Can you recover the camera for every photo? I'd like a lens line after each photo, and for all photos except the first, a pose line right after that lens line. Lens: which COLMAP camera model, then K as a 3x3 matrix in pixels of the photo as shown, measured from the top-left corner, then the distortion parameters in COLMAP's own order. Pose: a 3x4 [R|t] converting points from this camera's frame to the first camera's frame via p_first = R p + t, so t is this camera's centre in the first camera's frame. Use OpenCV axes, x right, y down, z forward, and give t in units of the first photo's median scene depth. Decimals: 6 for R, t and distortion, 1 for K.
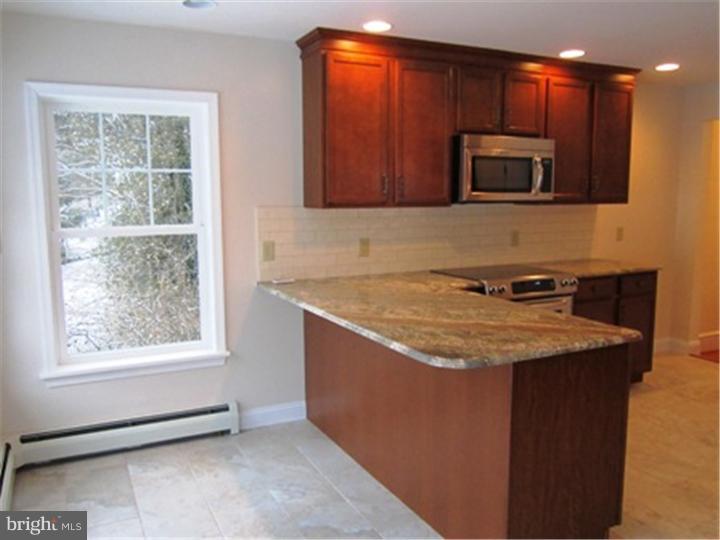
lens RADIAL K [[633.4, 0, 360.0], [0, 633.4, 270.0], [0, 0, 1]] dist [-0.051079, -0.007607]
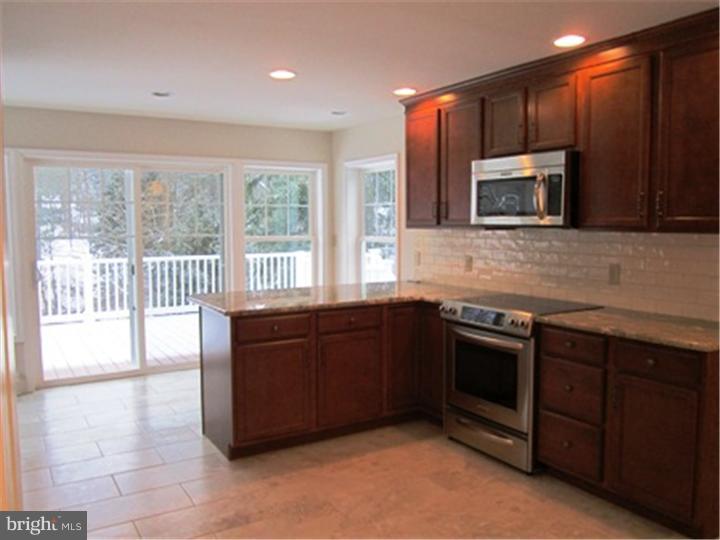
lens RADIAL K [[633.4, 0, 360.0], [0, 633.4, 270.0], [0, 0, 1]] dist [-0.051079, -0.007607]
pose [[0.028554, 0.082359, -0.996194, 1.200890], [-0.122474, 0.989379, 0.078285, -0.092747], [0.992061, 0.119773, 0.038337, 0.776026]]
